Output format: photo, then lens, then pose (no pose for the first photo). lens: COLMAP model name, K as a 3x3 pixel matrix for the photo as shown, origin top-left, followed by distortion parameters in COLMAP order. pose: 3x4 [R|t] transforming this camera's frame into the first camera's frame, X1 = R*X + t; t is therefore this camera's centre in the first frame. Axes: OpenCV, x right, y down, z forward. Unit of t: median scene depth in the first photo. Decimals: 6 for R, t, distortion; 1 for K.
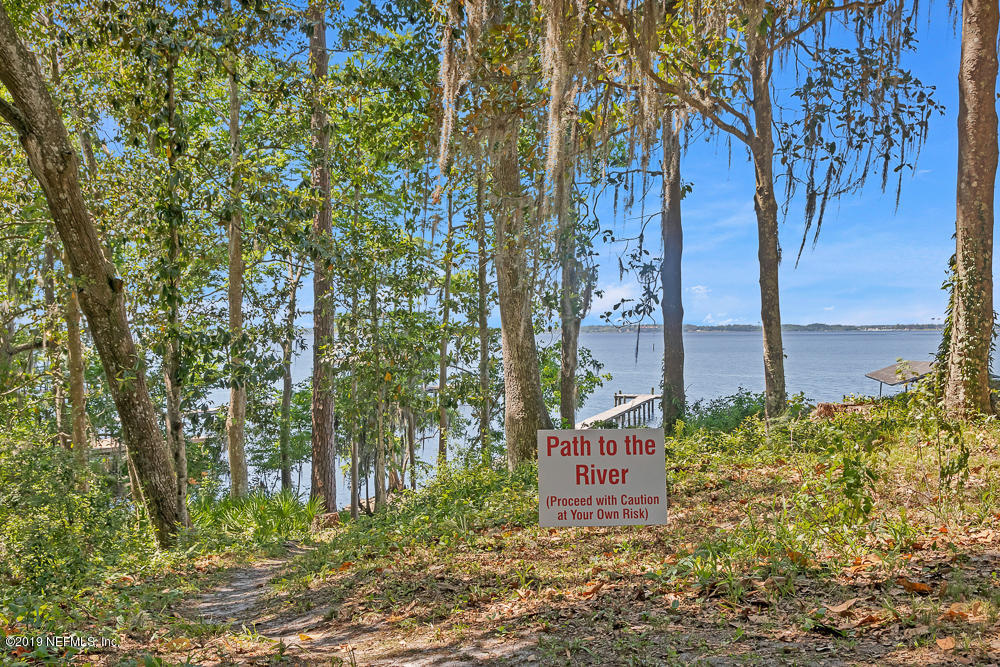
lens RADIAL K [[1184.7, 0, 499.0], [0, 1184.7, 334.0], [0, 0, 1]] dist [-0.018330, 0.000000]
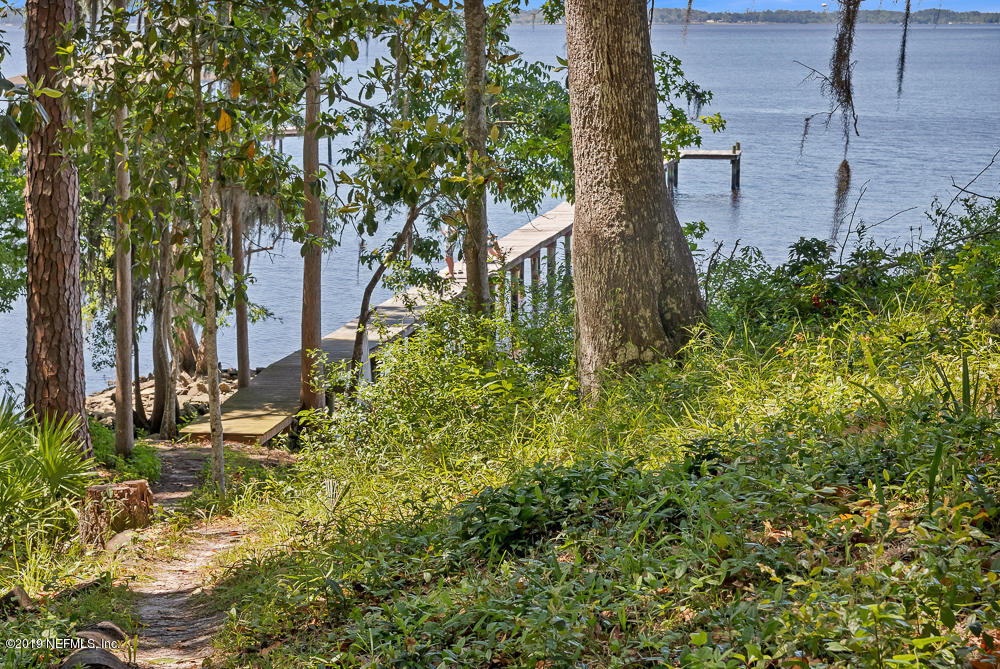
lens RADIAL K [[2286.3, 0, 500.7], [0, 2286.3, 334.2], [0, 0, 1]] dist [-0.009085, 0.000000]
pose [[0.997027, -0.003920, 0.076955, -0.052368], [-0.006404, 0.991035, 0.133452, 0.002009], [-0.076788, -0.133548, 0.988063, 0.172686]]
